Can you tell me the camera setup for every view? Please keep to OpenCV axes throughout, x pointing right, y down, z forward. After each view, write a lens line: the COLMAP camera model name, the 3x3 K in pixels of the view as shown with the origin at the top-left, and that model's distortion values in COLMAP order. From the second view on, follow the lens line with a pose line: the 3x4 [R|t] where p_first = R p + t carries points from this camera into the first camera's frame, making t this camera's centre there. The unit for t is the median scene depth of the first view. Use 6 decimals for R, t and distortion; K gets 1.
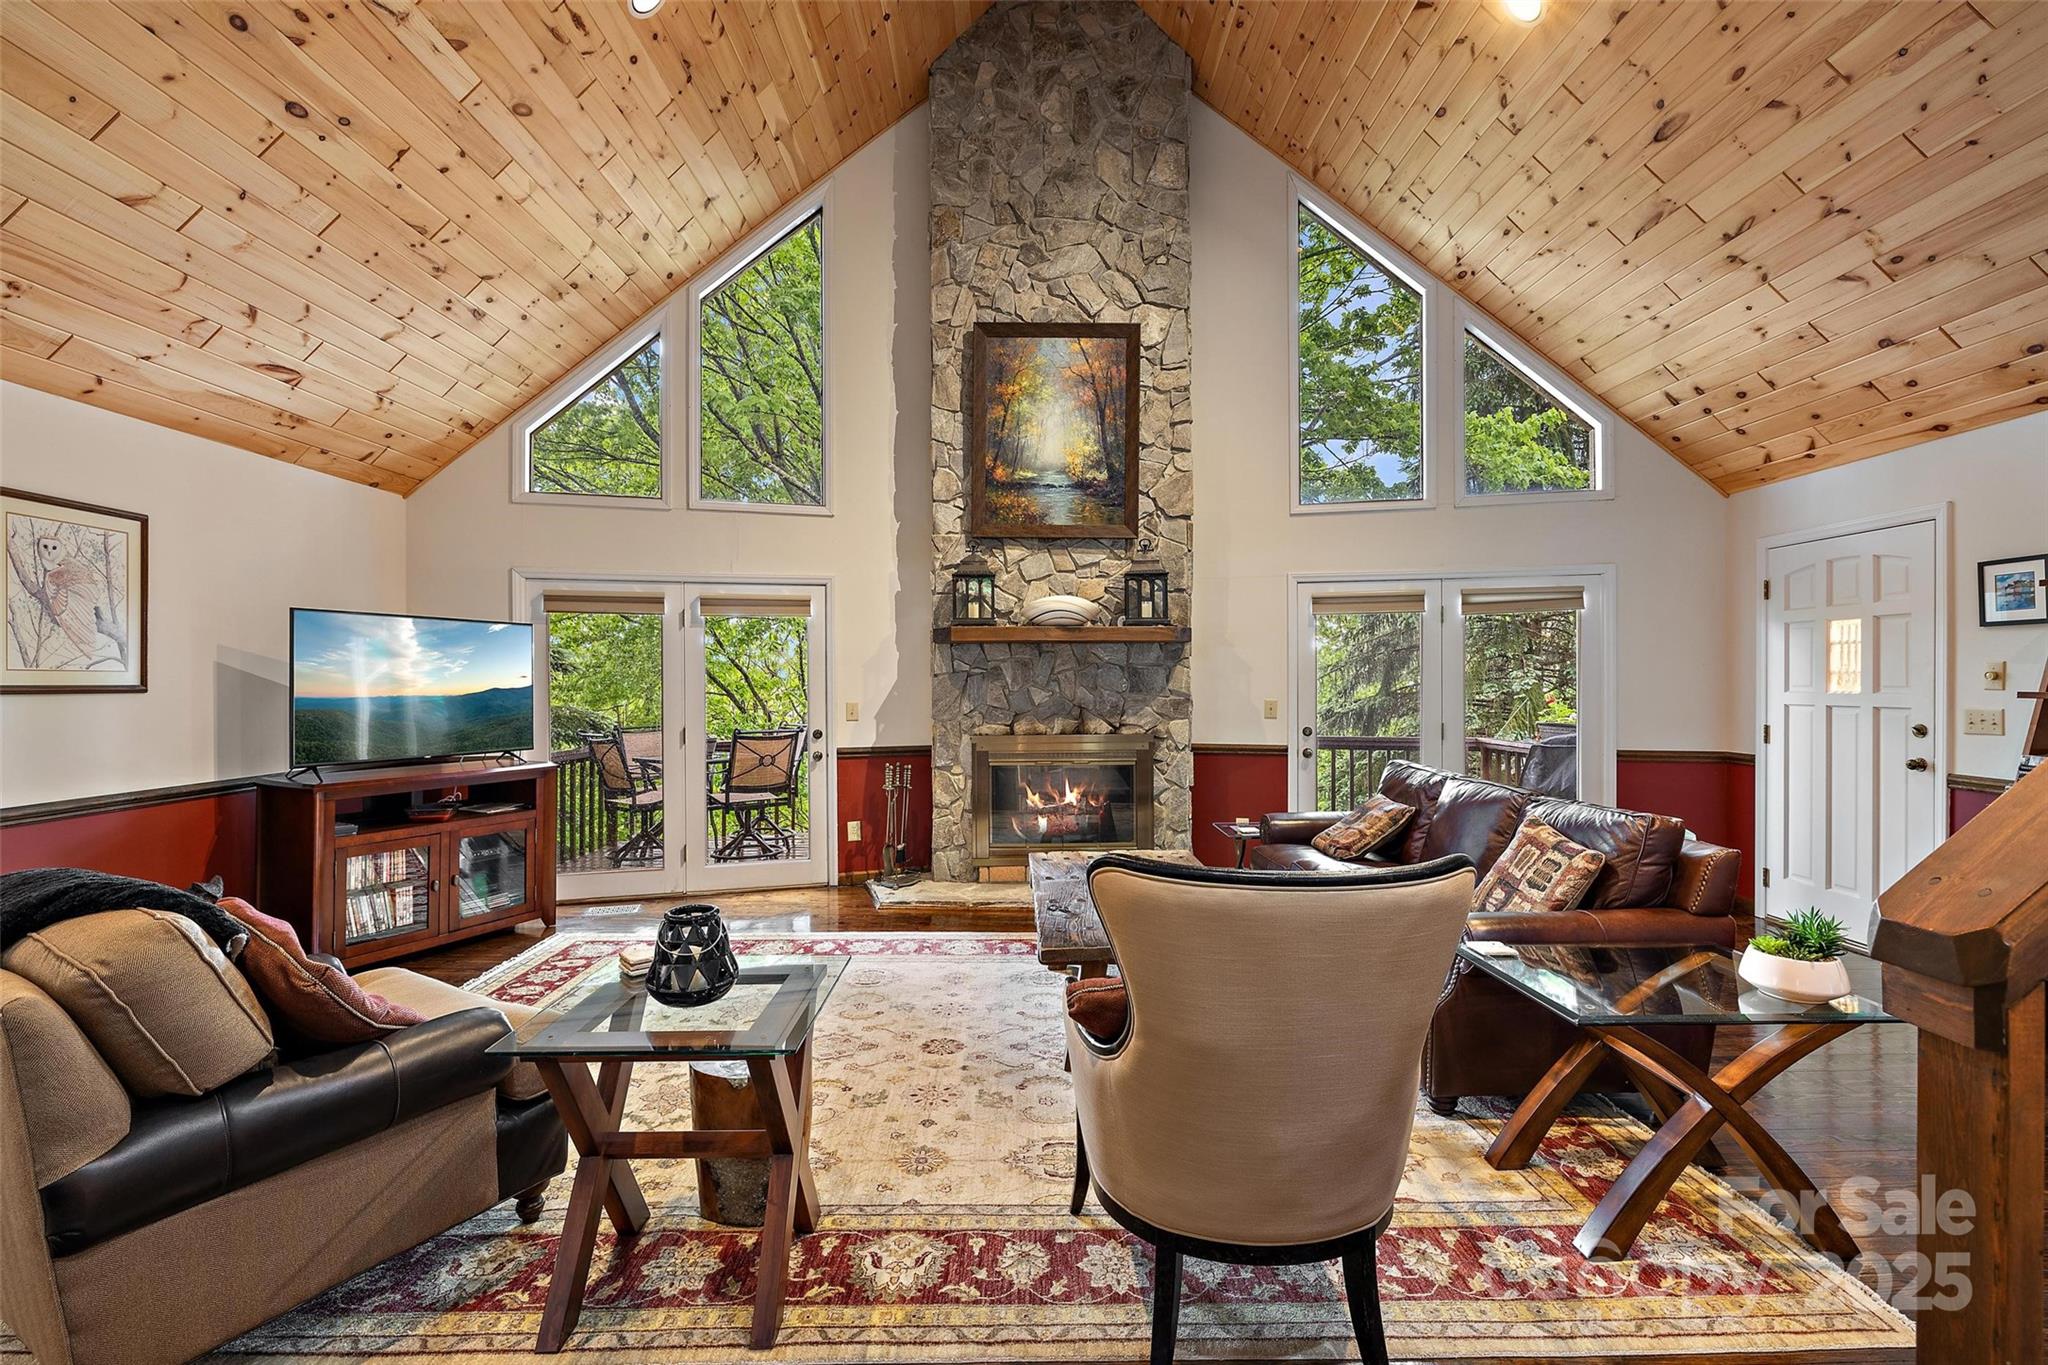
lens RADIAL K [[914.9, 0, 1027.1], [0, 914.9, 675.4], [0, 0, 1]] dist [-0.005263, 0.001848]
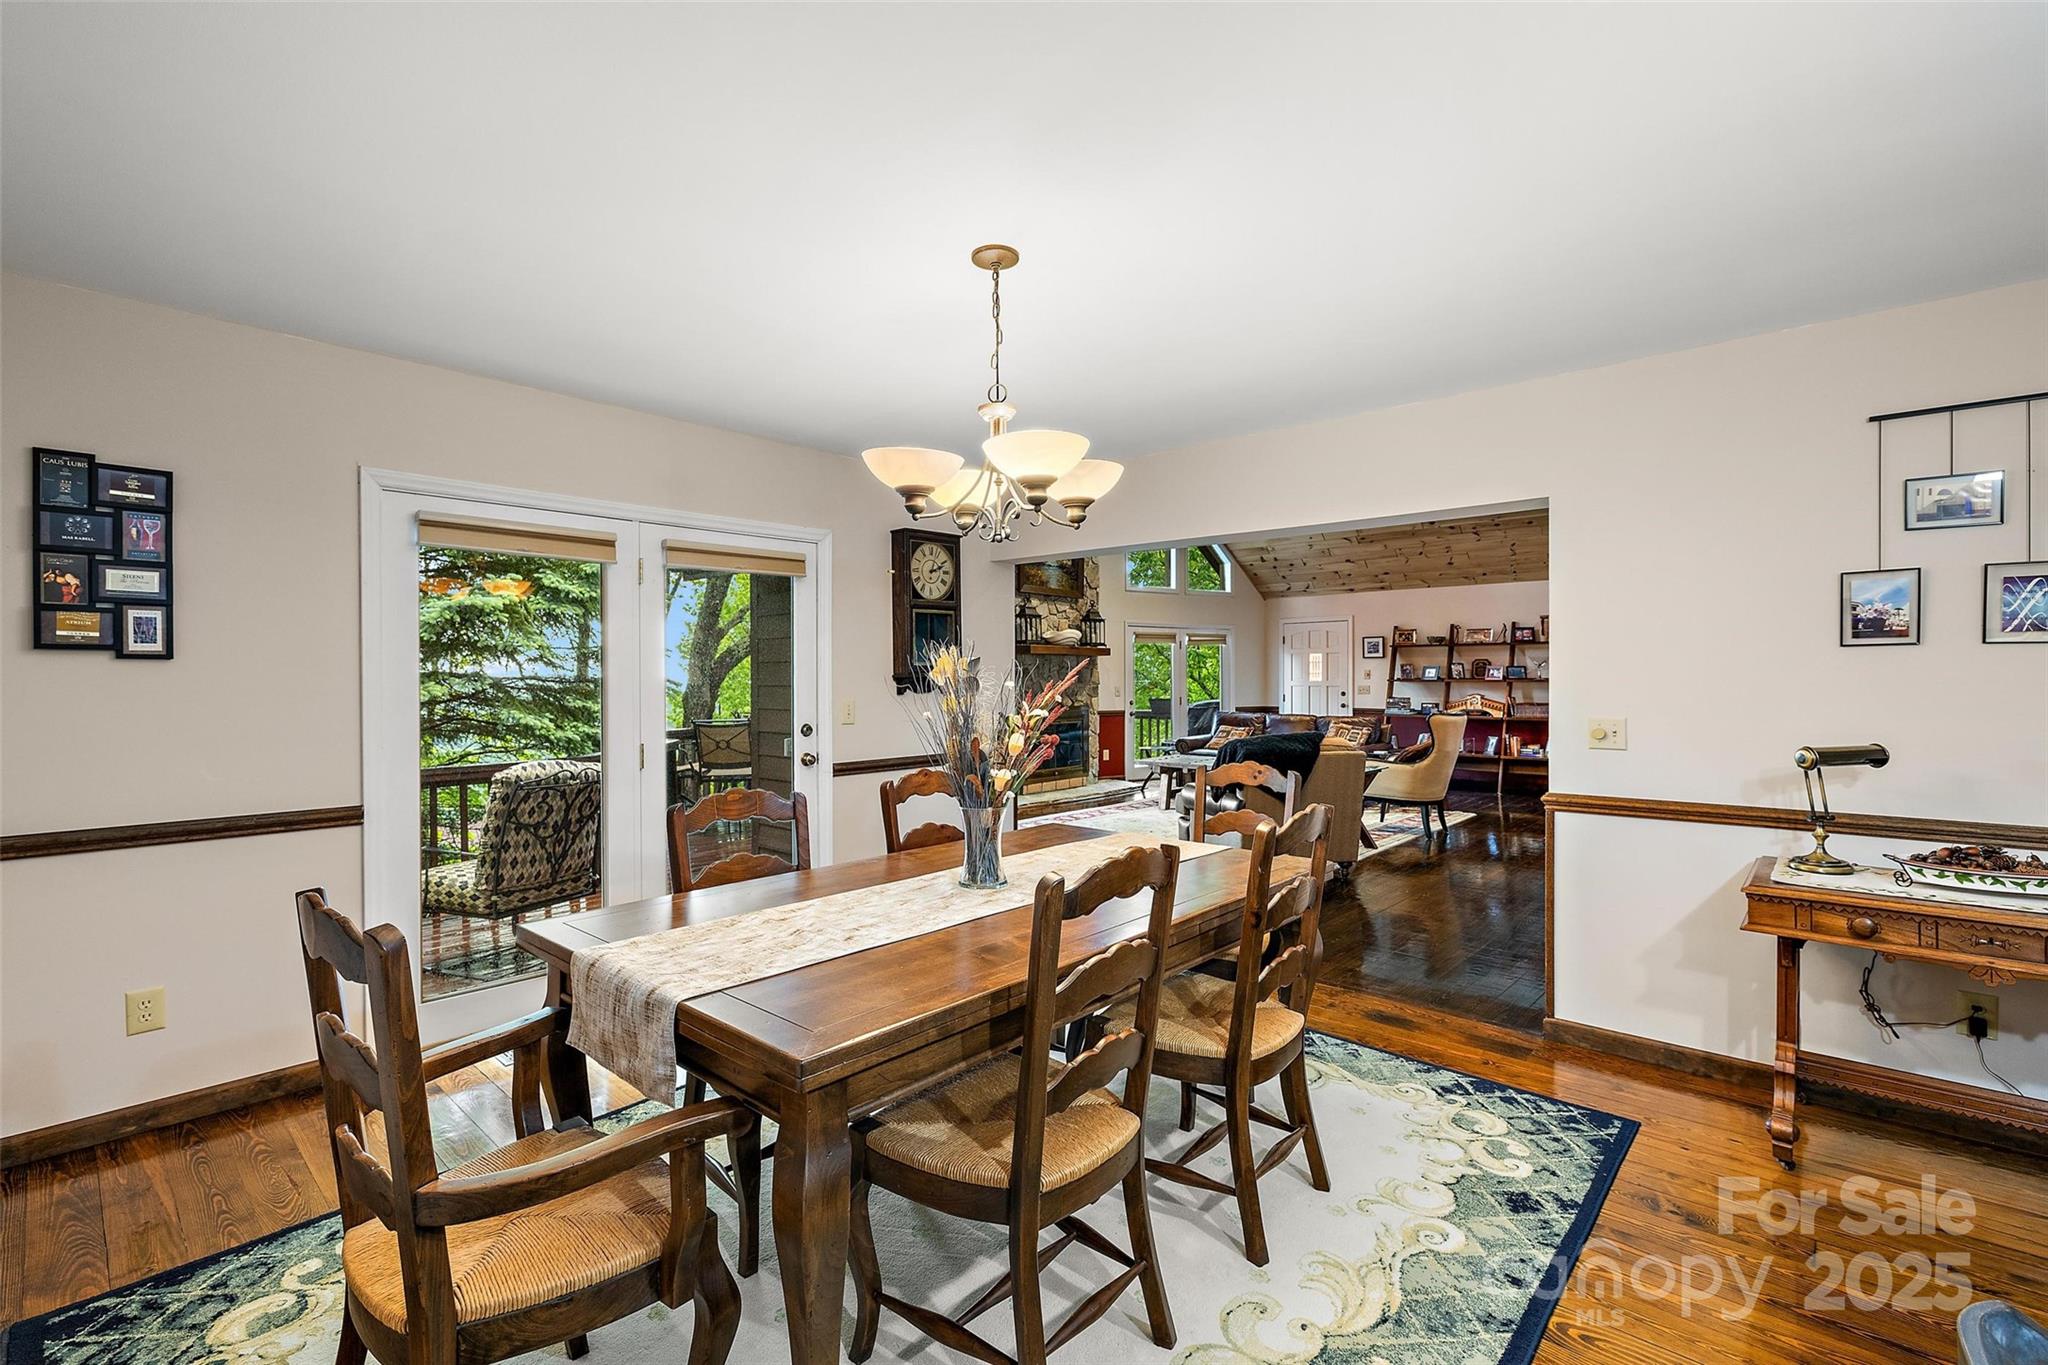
lens RADIAL K [[914.9, 0, 1031.9], [0, 914.9, 678.2], [0, 0, 1]] dist [-0.005263, 0.001848]
pose [[0.678534, 0.000329, 0.734569, -1.289079], [-0.001887, 0.999997, 0.001295, 0.007342], [-0.734566, -0.002264, 0.678533, -0.167803]]
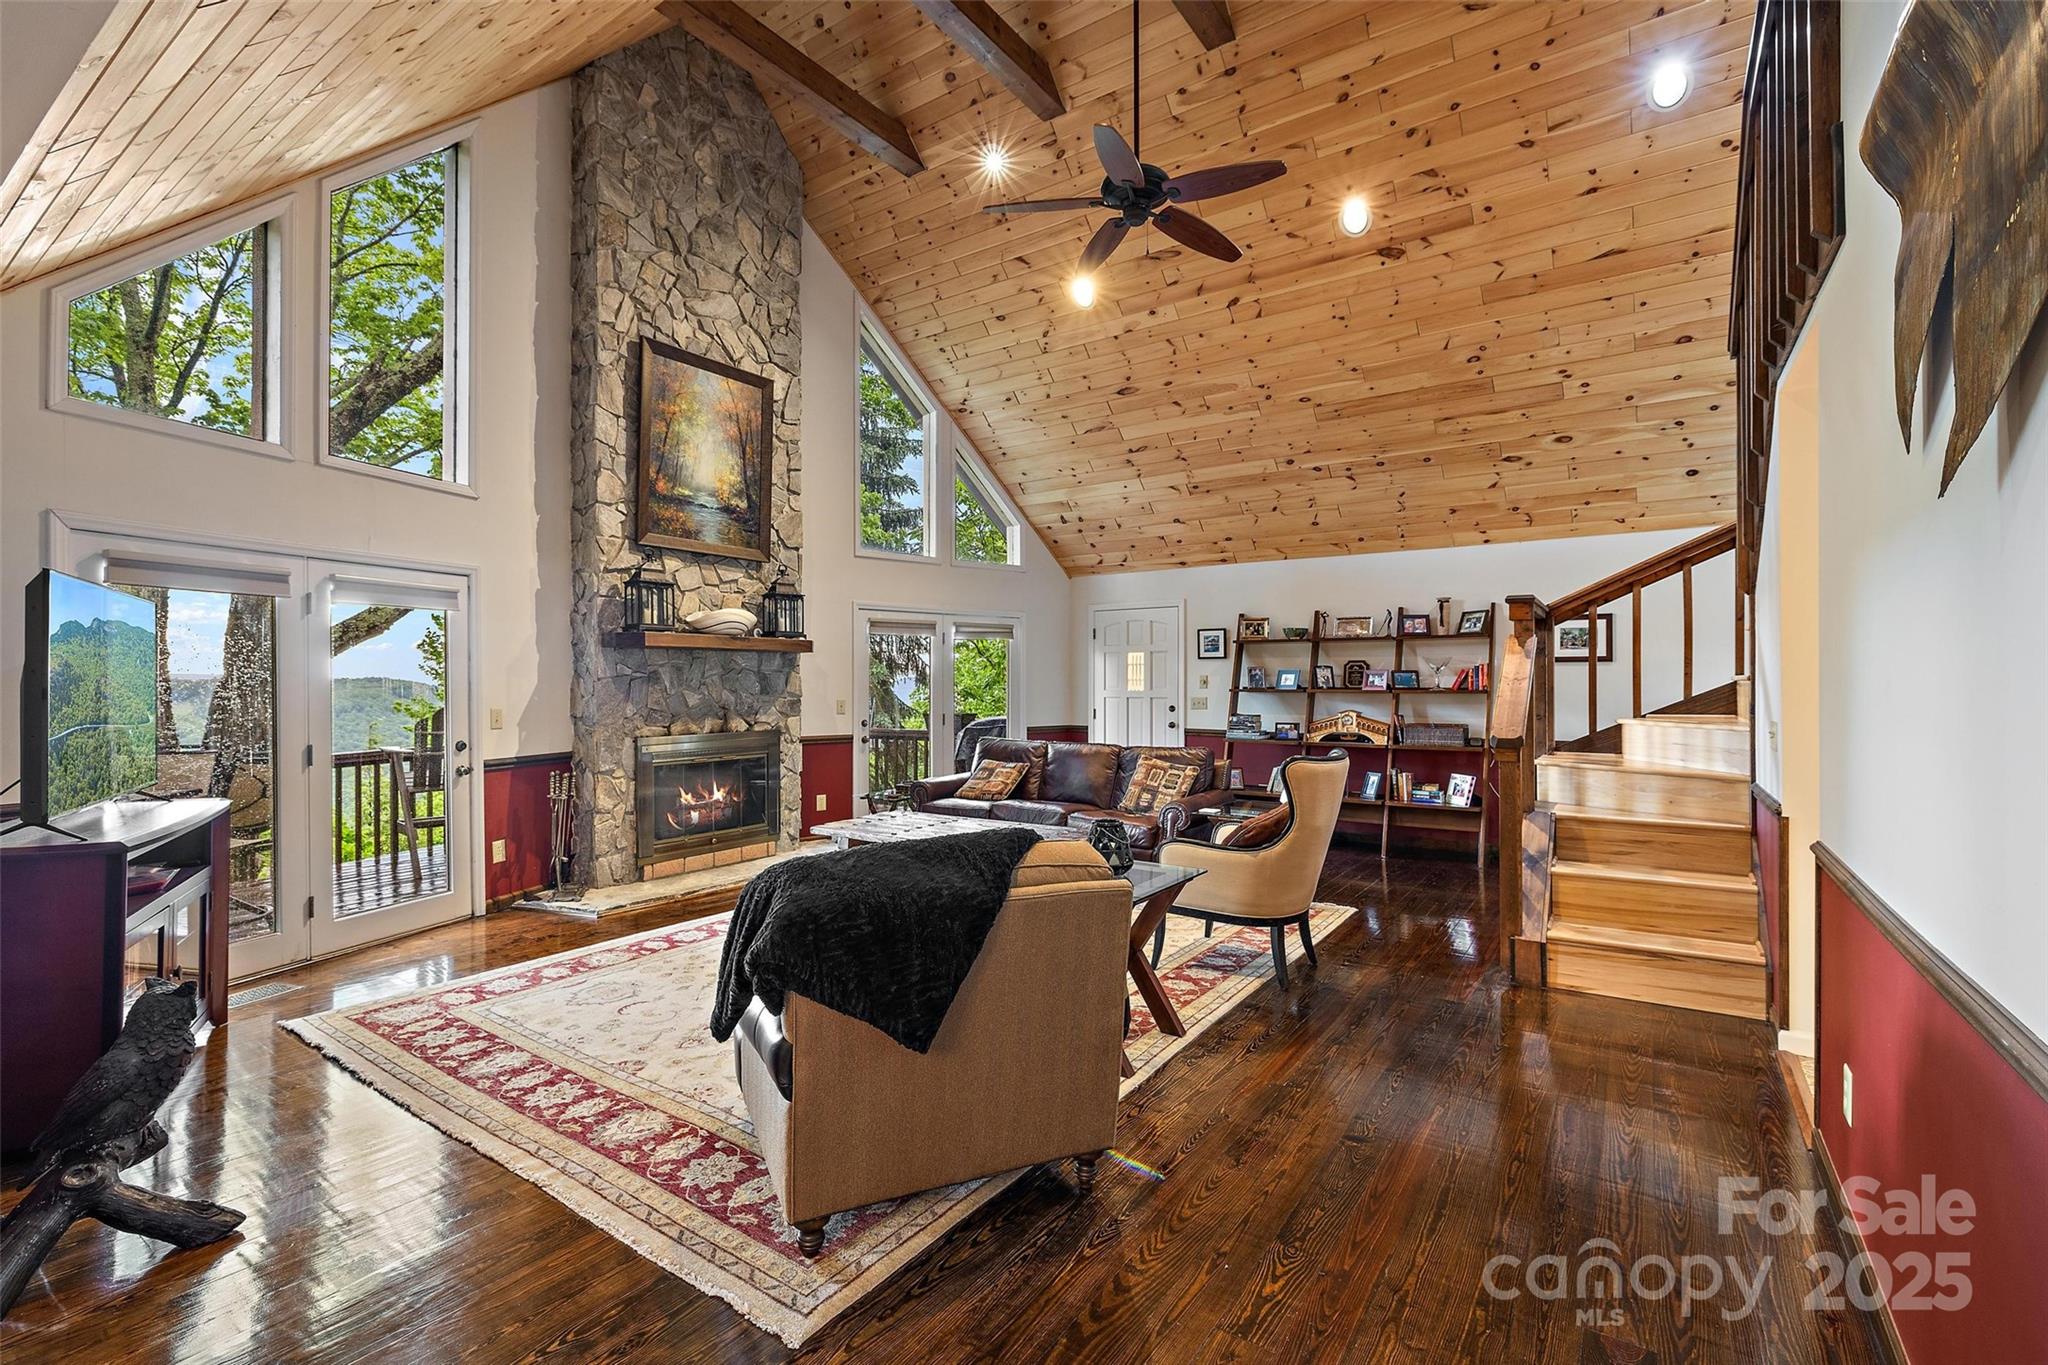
lens RADIAL K [[914.9, 0, 1031.3], [0, 914.9, 677.9], [0, 0, 1]] dist [-0.005263, 0.001848]
pose [[0.572593, 0.004652, 0.819827, -0.642628], [-0.003613, 0.999989, -0.003151, -0.000016], [-0.819832, -0.001158, 0.572603, 0.054386]]
